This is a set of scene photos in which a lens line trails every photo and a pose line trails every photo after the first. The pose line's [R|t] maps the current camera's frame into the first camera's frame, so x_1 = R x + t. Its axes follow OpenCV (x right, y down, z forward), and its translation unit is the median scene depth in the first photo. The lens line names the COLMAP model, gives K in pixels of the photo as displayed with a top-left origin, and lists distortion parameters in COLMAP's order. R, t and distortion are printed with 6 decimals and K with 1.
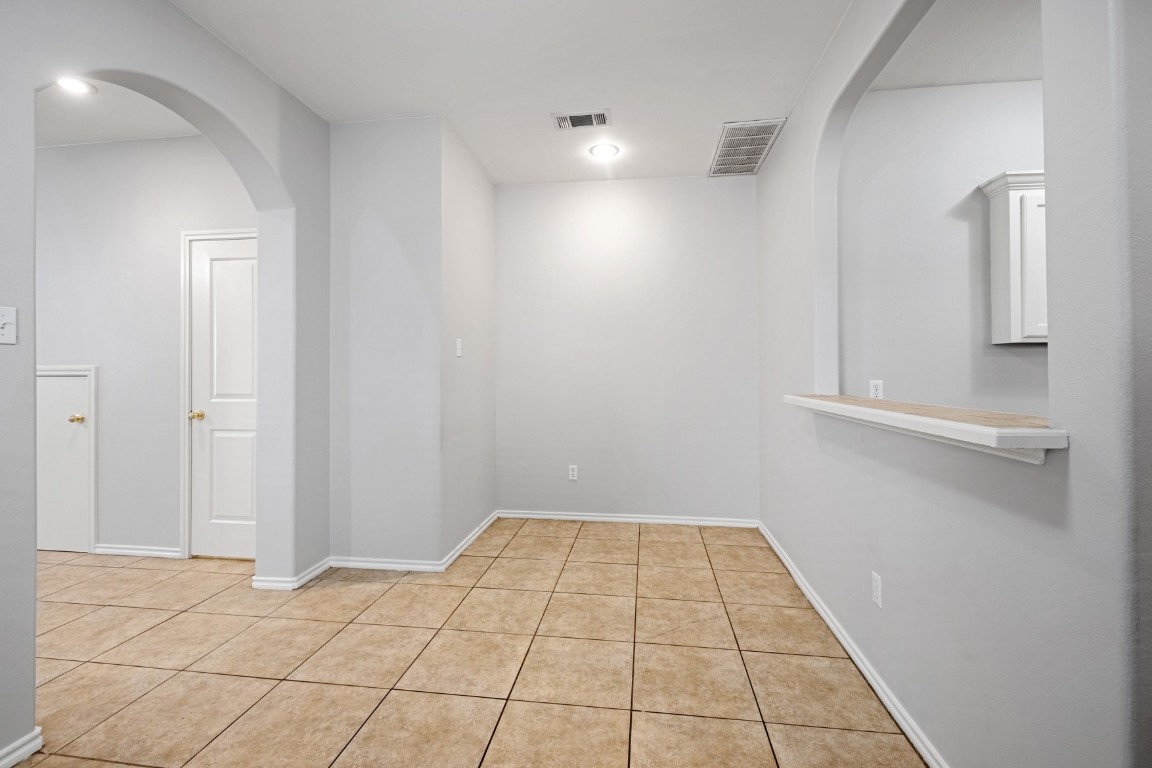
lens RADIAL K [[508.0, 0, 587.8], [0, 508.0, 368.4], [0, 0, 1]] dist [0.002493, -0.005382]
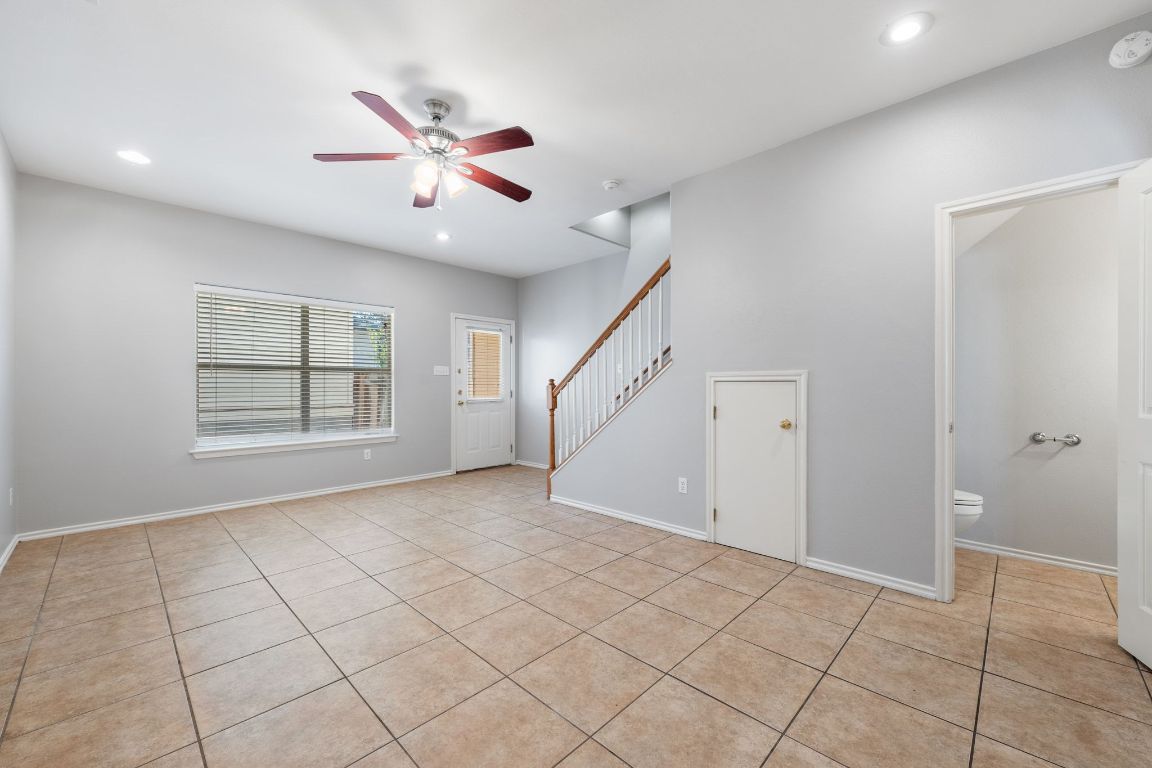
lens RADIAL K [[460.9, 0, 566.4], [0, 460.9, 386.3], [0, 0, 1]] dist [-0.002297, 0.000971]
pose [[0.790338, 0.002600, -0.612666, -0.954179], [0.002658, 0.999967, 0.007672, 0.020578], [0.612665, -0.007692, 0.790305, 0.044108]]
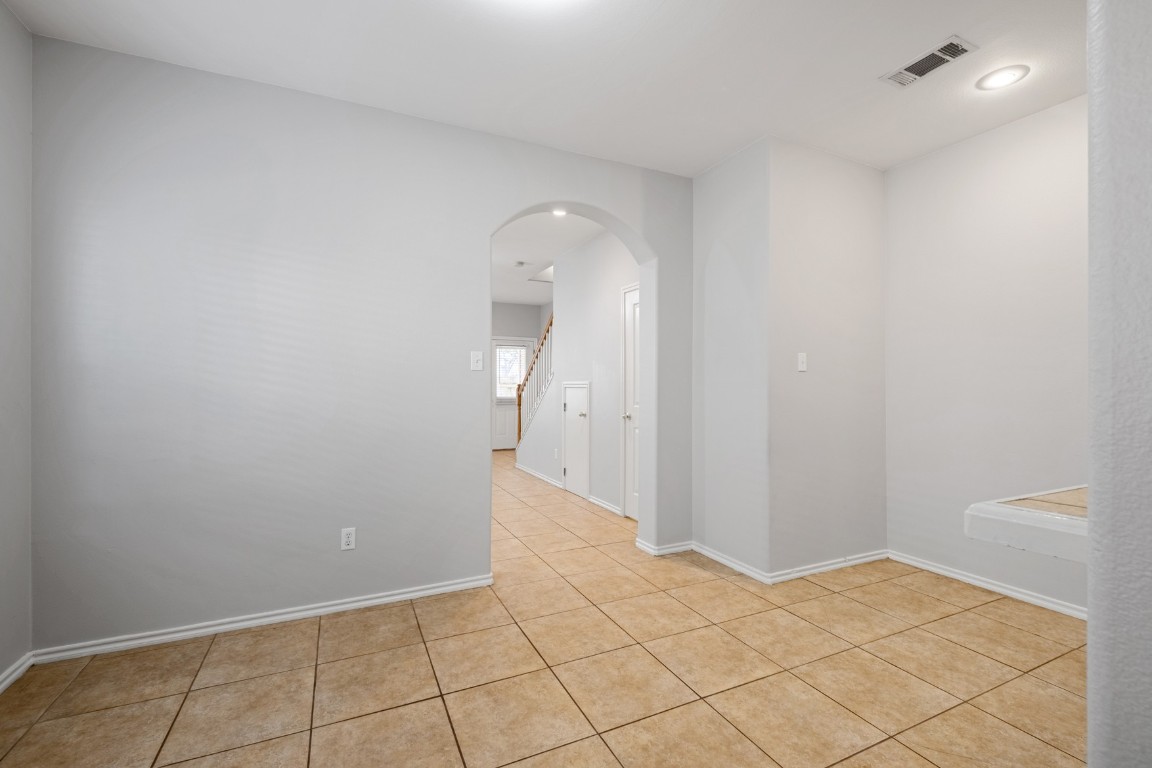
lens RADIAL K [[508.0, 0, 578.0], [0, 508.0, 387.3], [0, 0, 1]] dist [0.002493, -0.005382]
pose [[0.537220, 0.008980, -0.843394, 0.395446], [-0.003992, 0.999959, 0.008104, 0.000397], [0.843433, -0.000987, 0.537234, 0.148290]]
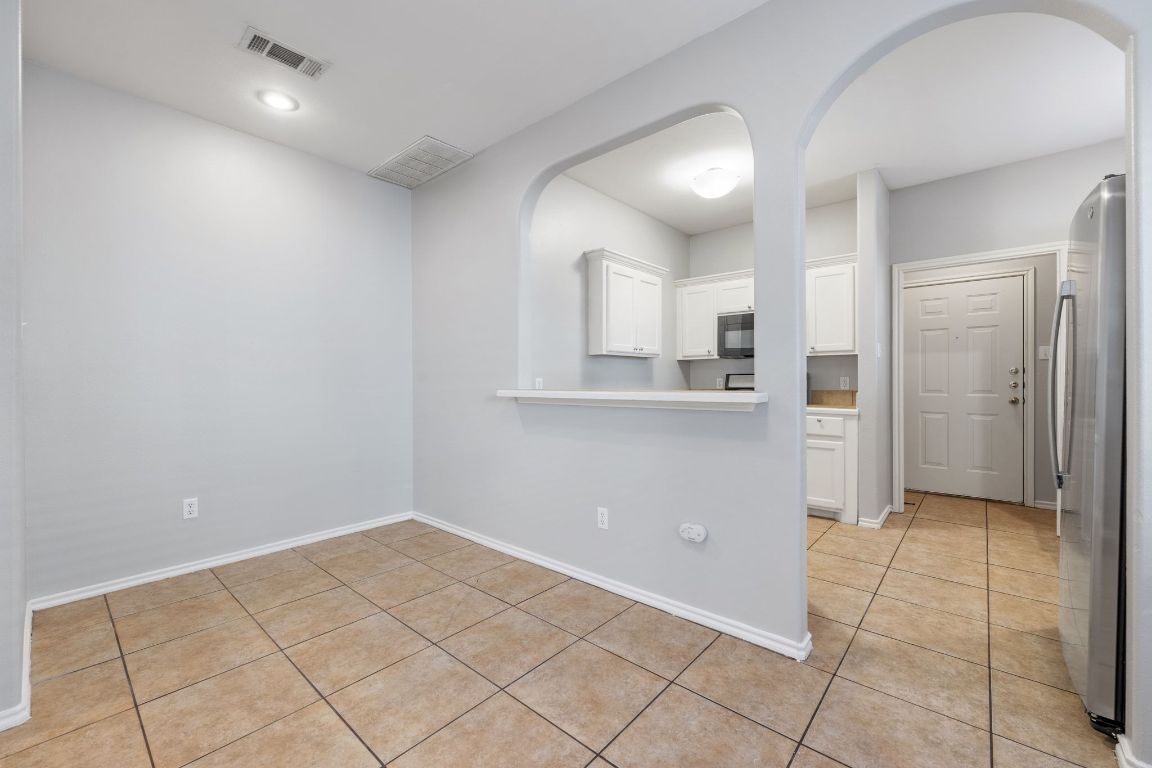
lens RADIAL K [[460.9, 0, 577.3], [0, 460.9, 384.5], [0, 0, 1]] dist [-0.002297, 0.000971]
pose [[0.561471, -0.013418, 0.827388, -0.394757], [0.004176, 0.999902, 0.013382, 0.023021], [-0.827486, -0.004059, 0.561472, 0.225836]]
